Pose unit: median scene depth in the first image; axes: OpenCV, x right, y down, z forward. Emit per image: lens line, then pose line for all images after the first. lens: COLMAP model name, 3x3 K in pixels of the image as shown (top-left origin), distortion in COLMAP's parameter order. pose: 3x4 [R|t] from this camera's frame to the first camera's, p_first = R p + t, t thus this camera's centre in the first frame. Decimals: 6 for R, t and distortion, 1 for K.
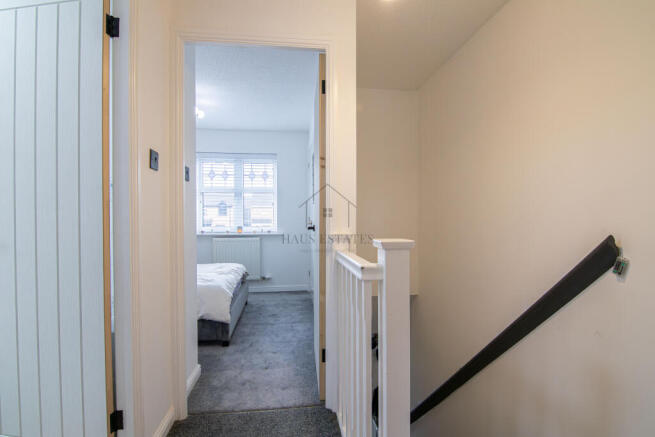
lens RADIAL K [[329.6, 0, 326.9], [0, 329.6, 225.0], [0, 0, 1]] dist [-0.035463, -0.000414]
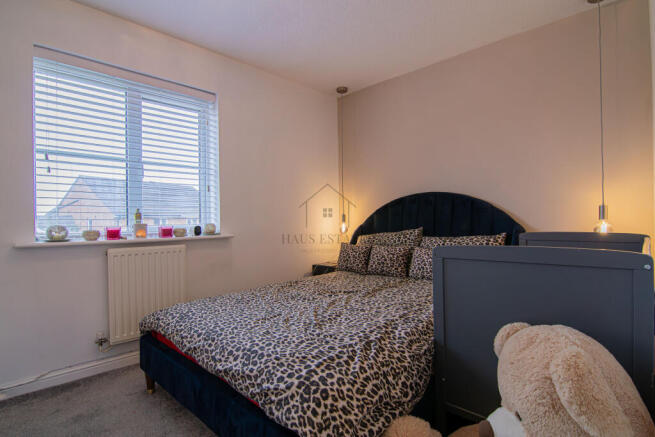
lens RADIAL K [[329.6, 0, 326.9], [0, 329.6, 225.0], [0, 0, 1]] dist [-0.035463, -0.000414]
pose [[0.780892, -0.010273, 0.624582, -0.356969], [0.009054, 0.999946, 0.005127, 0.006129], [-0.624600, 0.001651, 0.780943, 0.455088]]
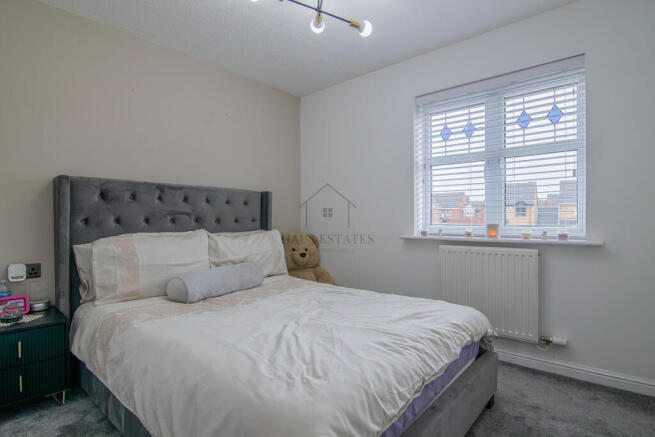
lens RADIAL K [[329.6, 0, 326.9], [0, 329.6, 225.0], [0, 0, 1]] dist [-0.035463, -0.000414]
pose [[0.663572, 0.009891, -0.748047, -0.064213], [-0.011075, 0.999933, 0.003397, 0.006711], [0.748031, 0.006030, 0.663637, 0.489916]]
